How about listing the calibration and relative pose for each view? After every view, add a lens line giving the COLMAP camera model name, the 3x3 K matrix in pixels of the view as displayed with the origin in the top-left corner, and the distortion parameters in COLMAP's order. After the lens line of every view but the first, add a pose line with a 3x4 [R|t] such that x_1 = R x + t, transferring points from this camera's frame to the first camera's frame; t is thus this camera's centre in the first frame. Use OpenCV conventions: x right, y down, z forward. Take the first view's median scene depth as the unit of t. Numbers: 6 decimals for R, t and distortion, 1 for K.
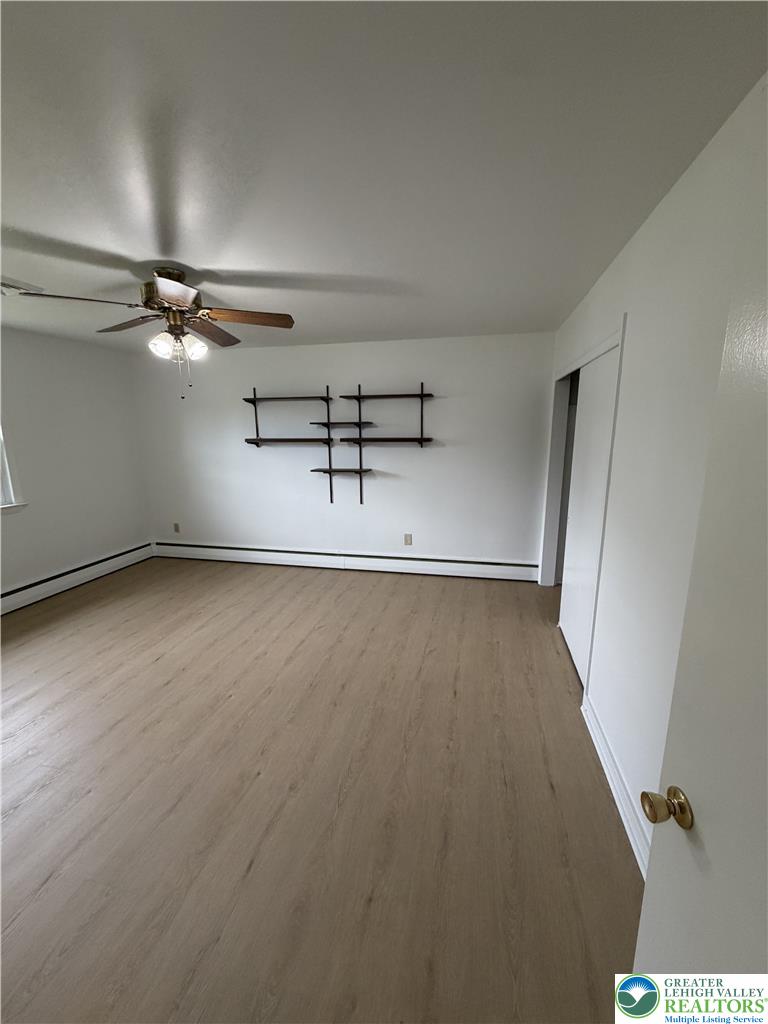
lens RADIAL K [[414.7, 0, 390.6], [0, 414.7, 508.8], [0, 0, 1]] dist [-0.000064, -0.000150]
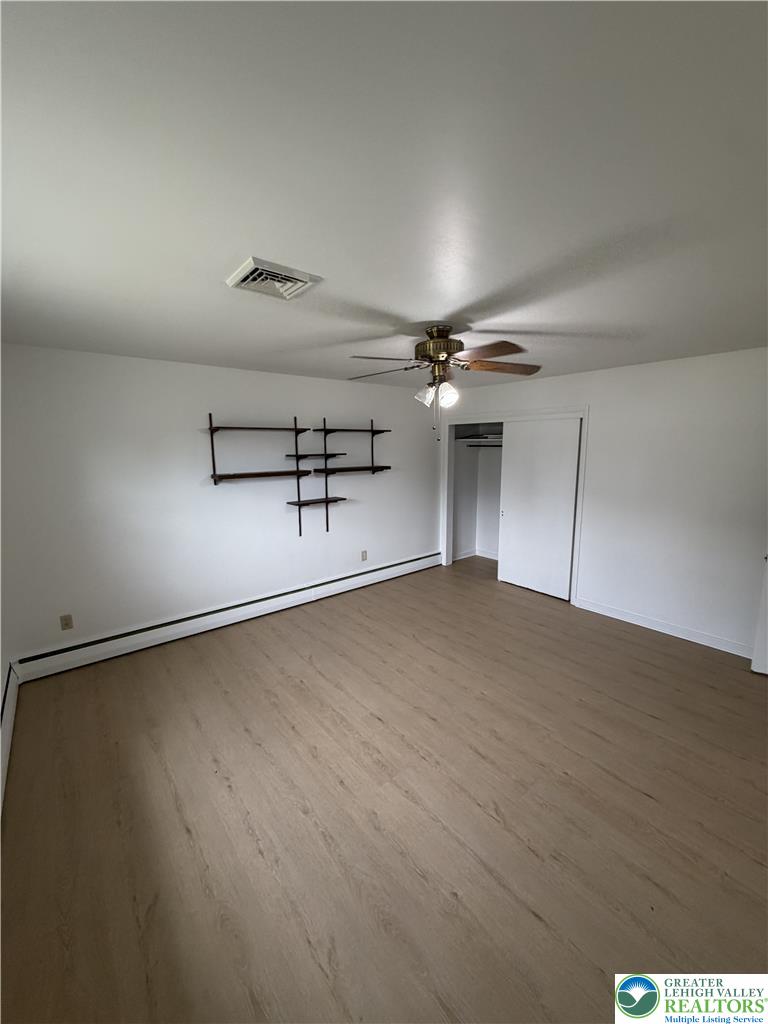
lens RADIAL K [[414.7, 0, 382.3], [0, 414.7, 509.2], [0, 0, 1]] dist [-0.000064, -0.000150]
pose [[0.609590, -0.122446, 0.783203, -1.082004], [0.153272, 0.987561, 0.035099, -0.112495], [-0.777759, 0.098647, 0.620774, 0.336944]]
